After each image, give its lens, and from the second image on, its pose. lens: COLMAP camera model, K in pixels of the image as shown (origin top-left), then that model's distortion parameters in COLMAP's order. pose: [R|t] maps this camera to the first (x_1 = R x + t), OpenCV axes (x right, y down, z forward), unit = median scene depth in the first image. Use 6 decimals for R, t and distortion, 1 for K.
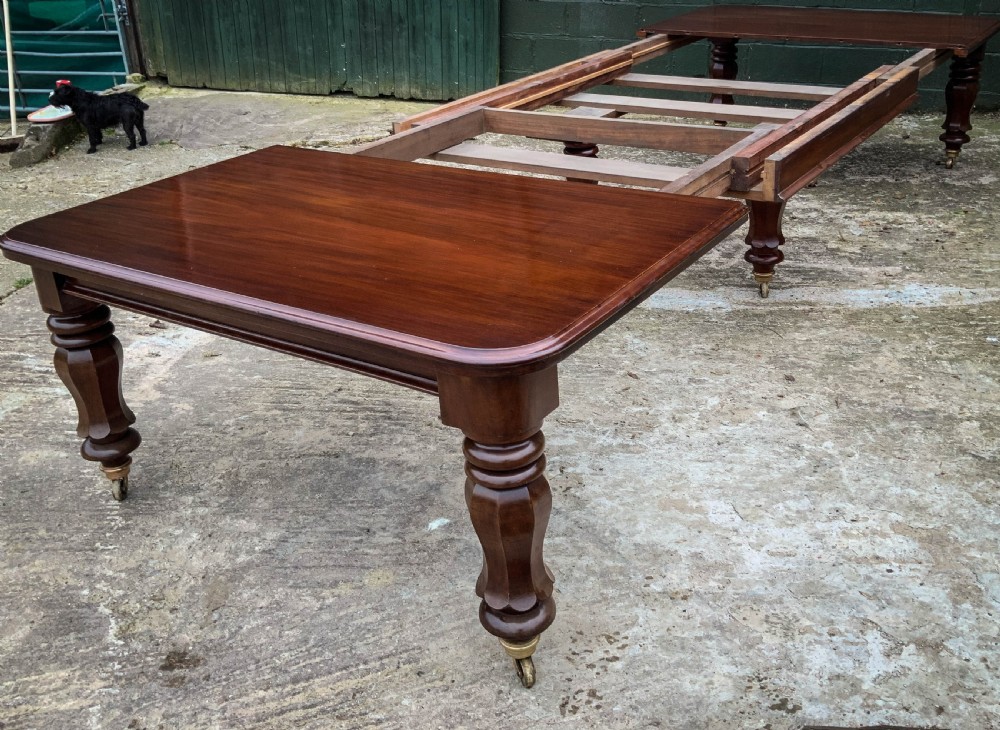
lens RADIAL K [[1018.0, 0, 502.7], [0, 1018.0, 329.3], [0, 0, 1]] dist [0.121909, -0.320999]
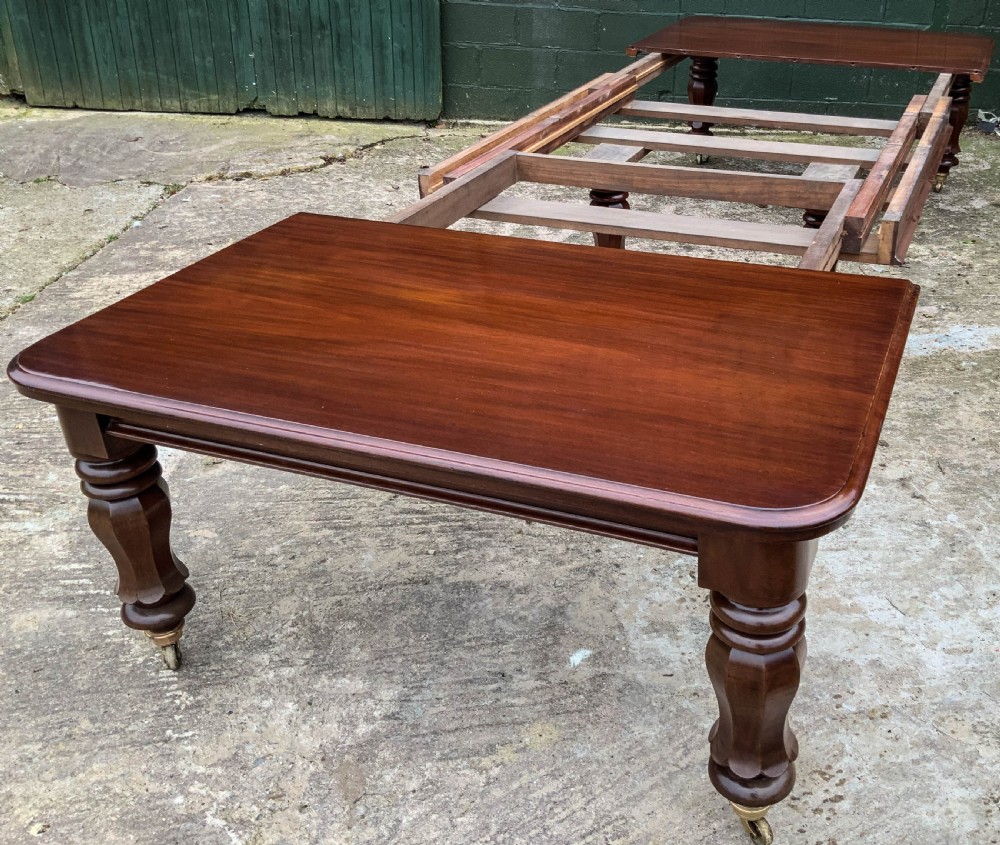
lens RADIAL K [[1065.7, 0, 596.6], [0, 1065.7, 420.5], [0, 0, 1]] dist [0.094992, -0.219973]
pose [[0.971495, -0.078050, 0.223844, -0.221874], [0.059059, 0.994160, 0.090325, -0.087839], [-0.229586, -0.074530, 0.970431, 0.108042]]
